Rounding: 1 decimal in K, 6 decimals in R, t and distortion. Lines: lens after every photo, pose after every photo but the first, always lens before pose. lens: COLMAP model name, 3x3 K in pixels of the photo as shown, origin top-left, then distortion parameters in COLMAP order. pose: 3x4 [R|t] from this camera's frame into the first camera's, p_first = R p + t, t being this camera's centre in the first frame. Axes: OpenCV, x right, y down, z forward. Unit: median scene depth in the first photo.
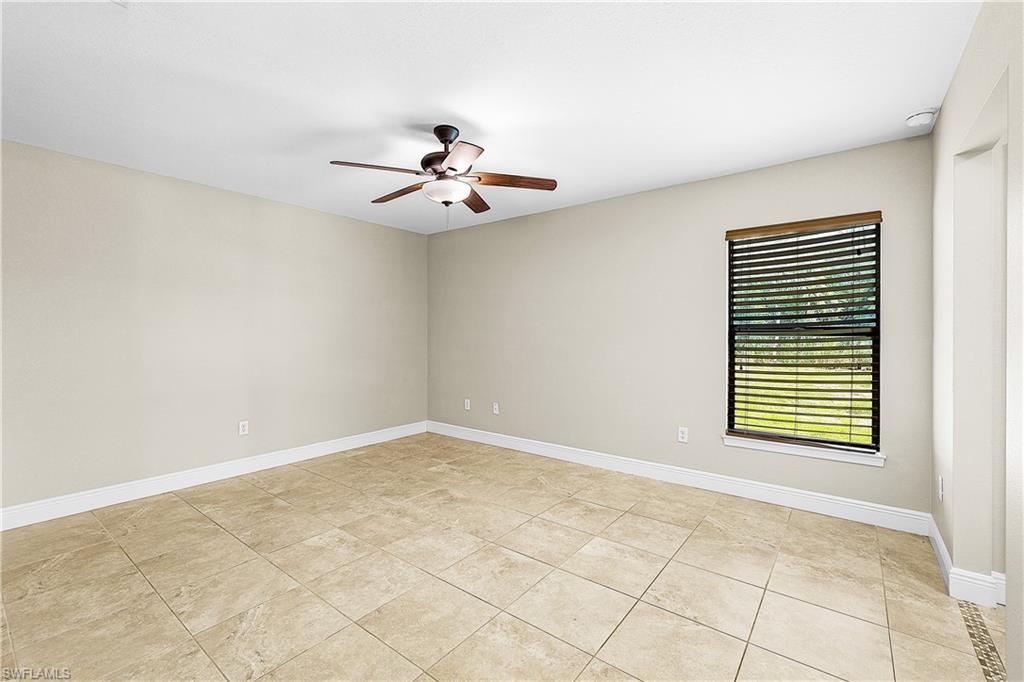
lens RADIAL K [[437.9, 0, 515.4], [0, 437.9, 331.4], [0, 0, 1]] dist [0.003223, 0.000606]
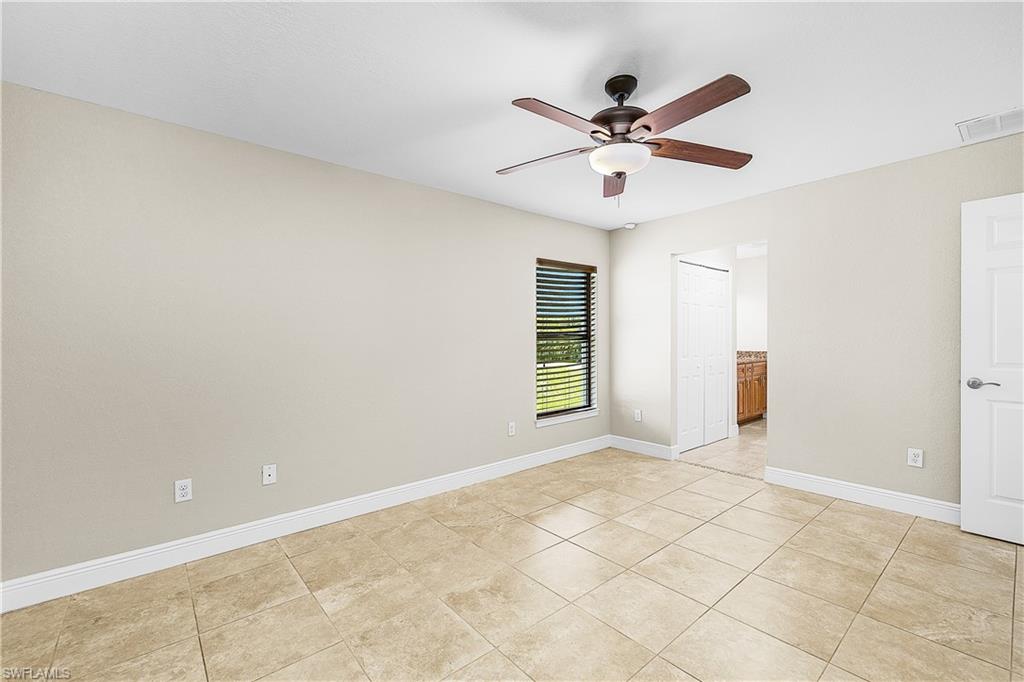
lens RADIAL K [[437.9, 0, 515.4], [0, 437.9, 331.4], [0, 0, 1]] dist [0.003223, 0.000606]
pose [[0.200663, 0.014915, 0.979547, -0.885883], [0.008935, 0.999815, -0.017054, 0.004563], [-0.979620, 0.012174, 0.200493, 0.927327]]
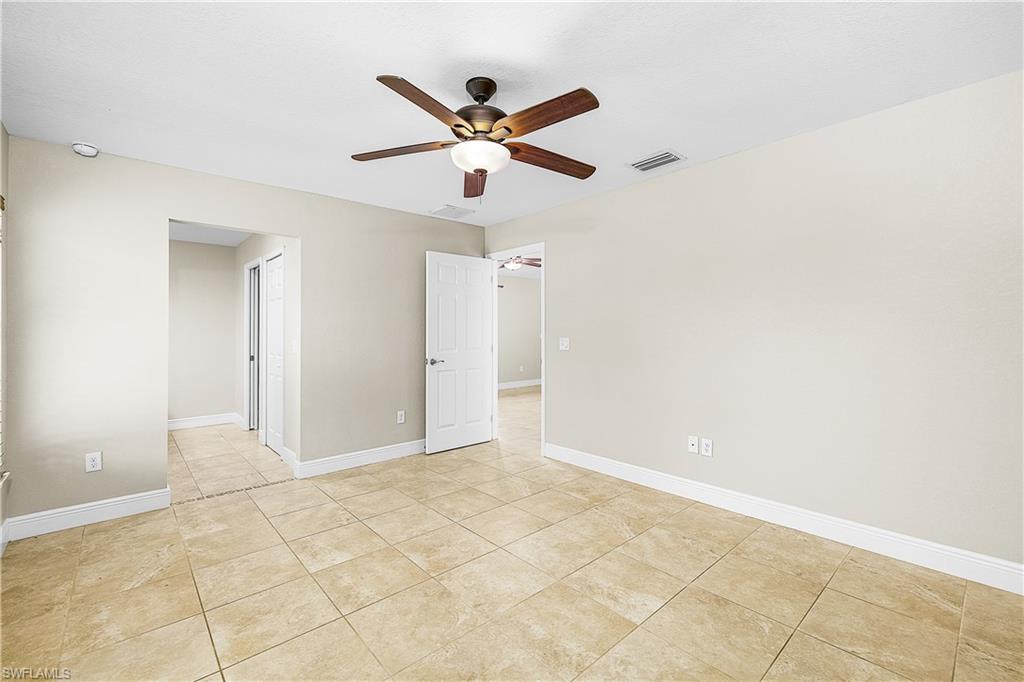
lens RADIAL K [[437.9, 0, 515.4], [0, 437.9, 331.4], [0, 0, 1]] dist [0.003223, 0.000606]
pose [[-0.983688, 0.006741, 0.179758, -0.331215], [0.007251, 0.999971, 0.002178, -0.000135], [-0.179738, 0.003446, -0.983708, 1.616611]]
